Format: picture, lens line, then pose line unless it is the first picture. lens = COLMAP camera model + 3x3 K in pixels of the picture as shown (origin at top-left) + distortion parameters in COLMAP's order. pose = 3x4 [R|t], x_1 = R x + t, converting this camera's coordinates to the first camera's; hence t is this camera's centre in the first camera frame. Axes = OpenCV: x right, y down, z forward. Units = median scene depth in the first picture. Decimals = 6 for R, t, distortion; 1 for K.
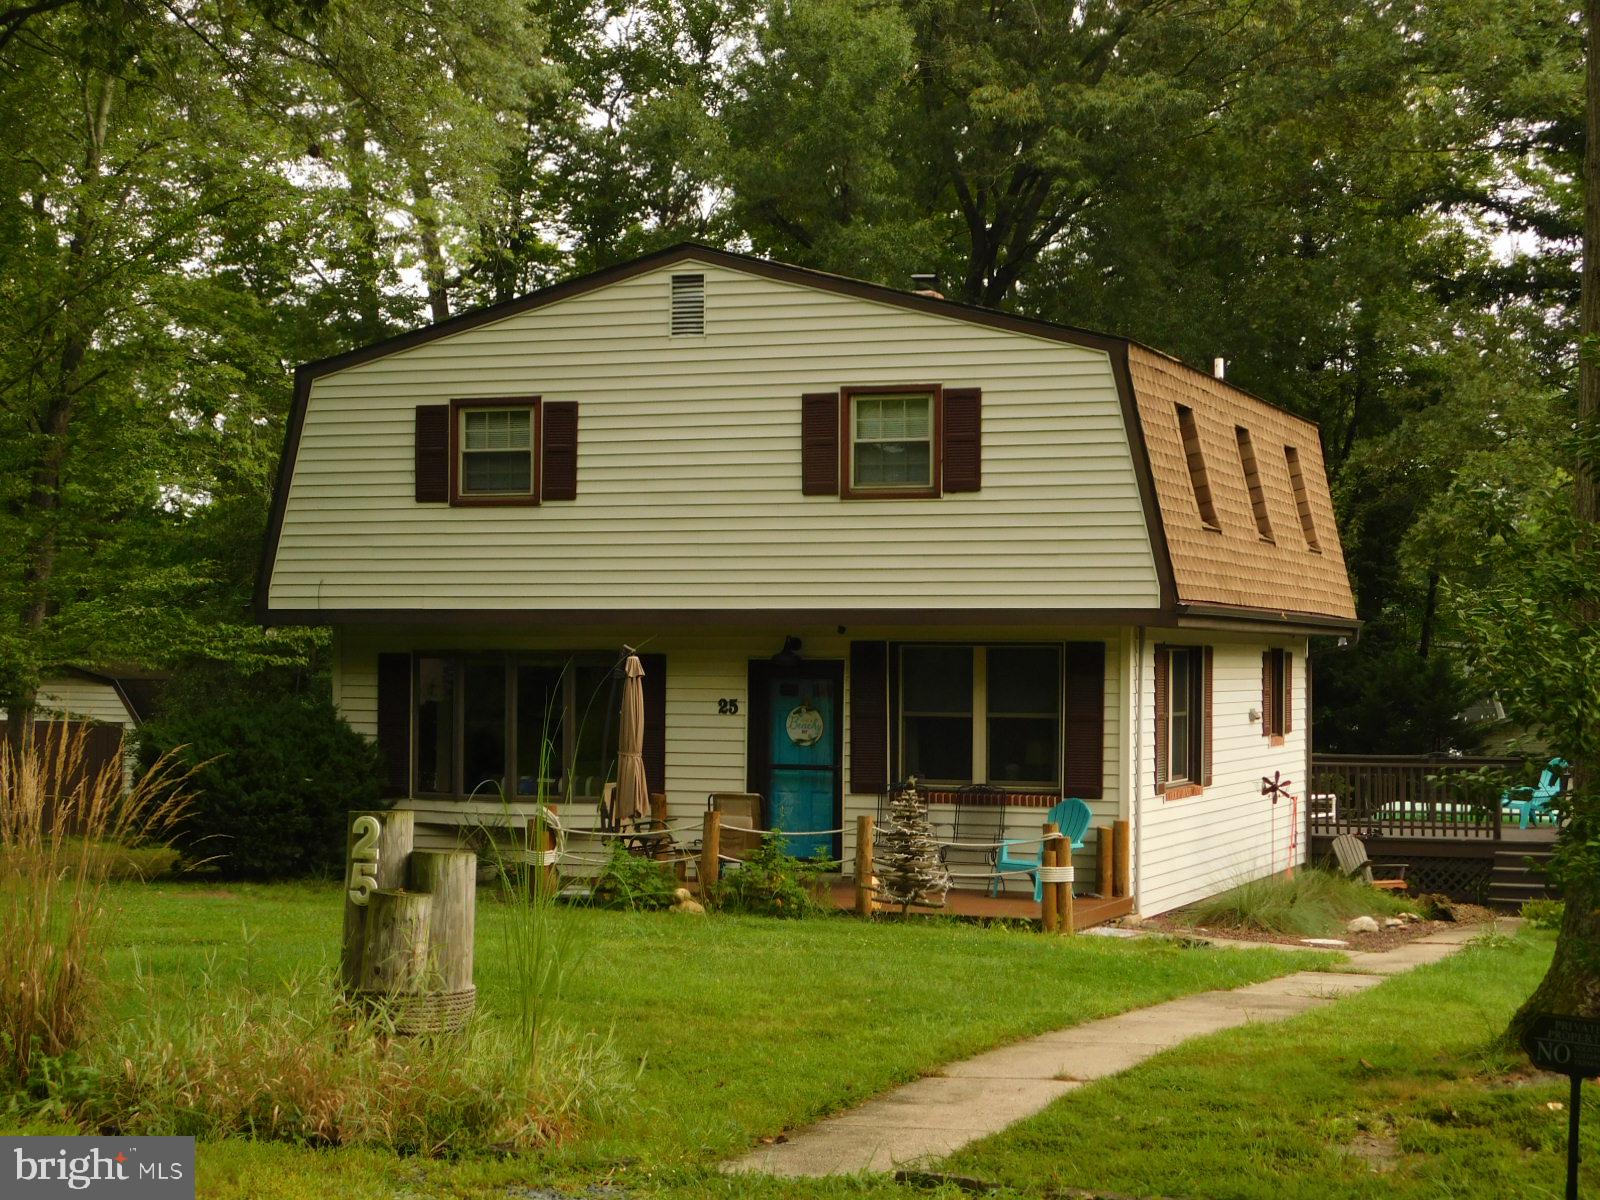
lens RADIAL K [[2769.5, 0, 799.7], [0, 2769.5, 598.0], [0, 0, 1]] dist [0.048630, 0.000000]
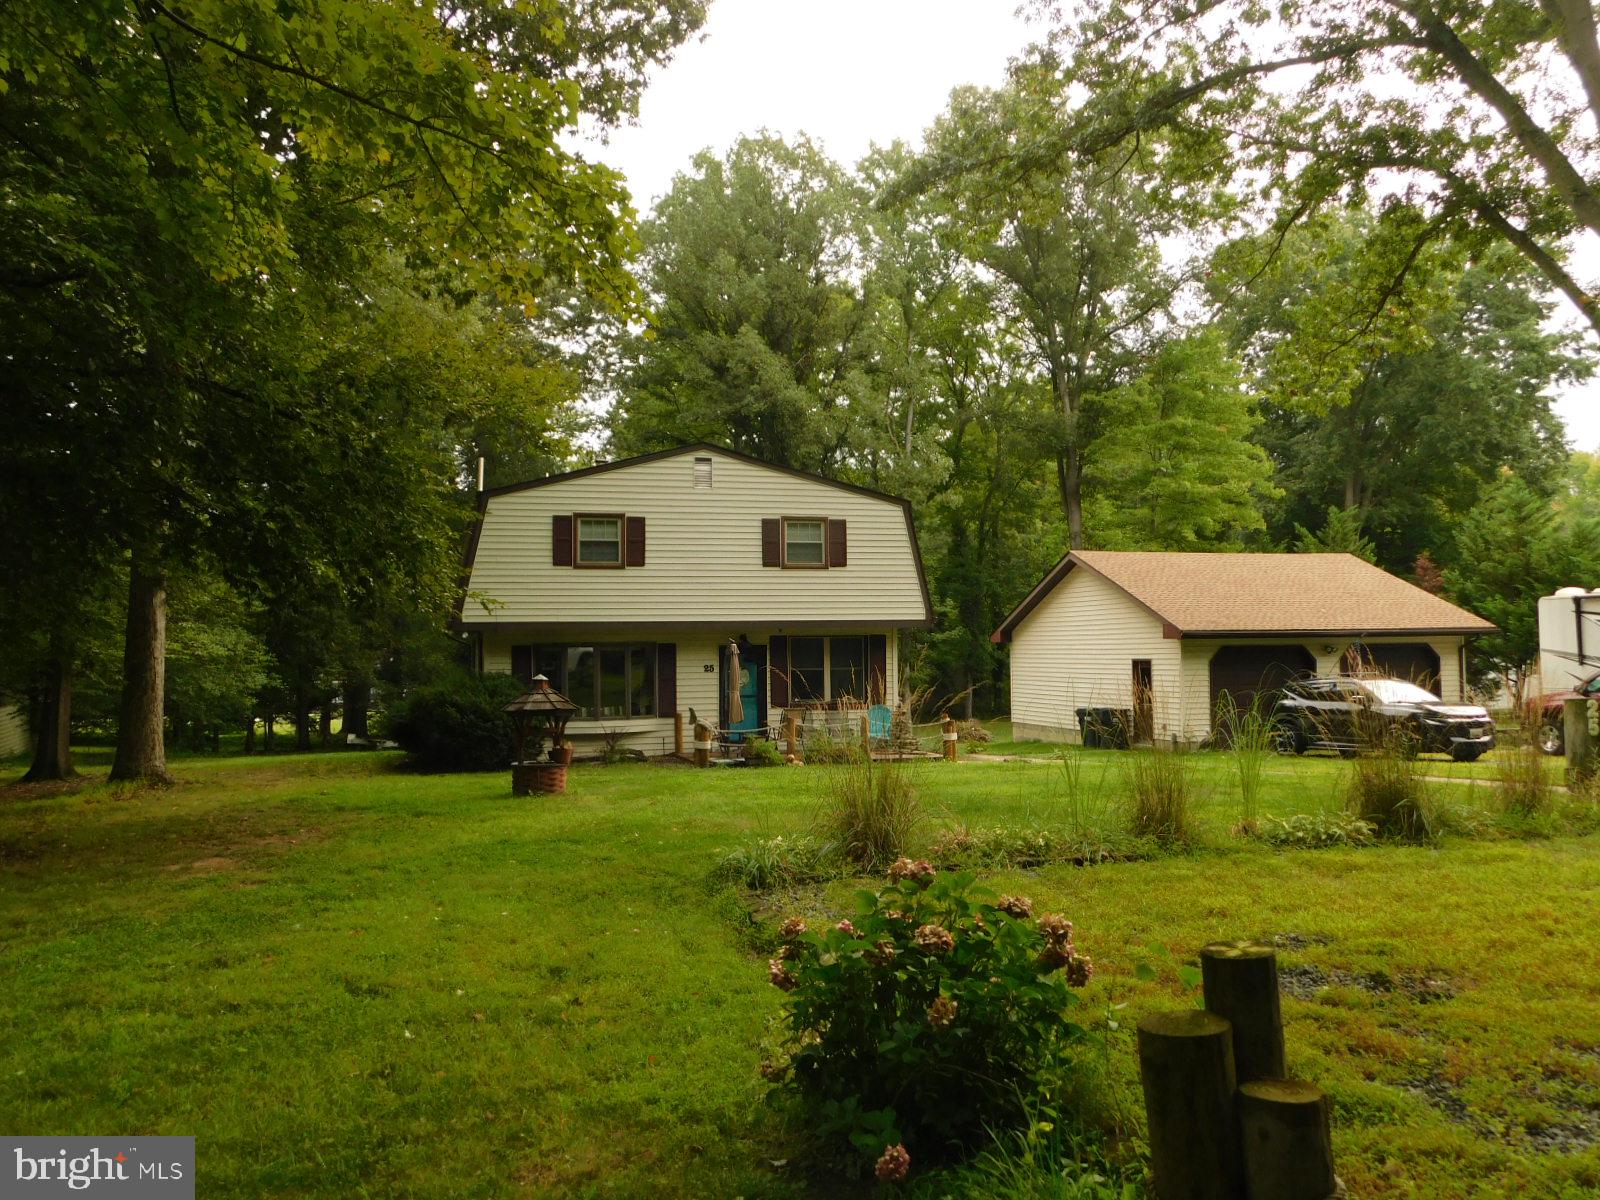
lens RADIAL K [[1294.6, 0, 799.6], [0, 1294.6, 602.5], [0, 0, 1]] dist [-0.002851, -0.000107]
pose [[0.803521, 0.005648, 0.595250, -0.545955], [0.002817, 0.999908, -0.013291, 0.003260], [-0.595270, 0.012356, 0.803431, 0.186764]]
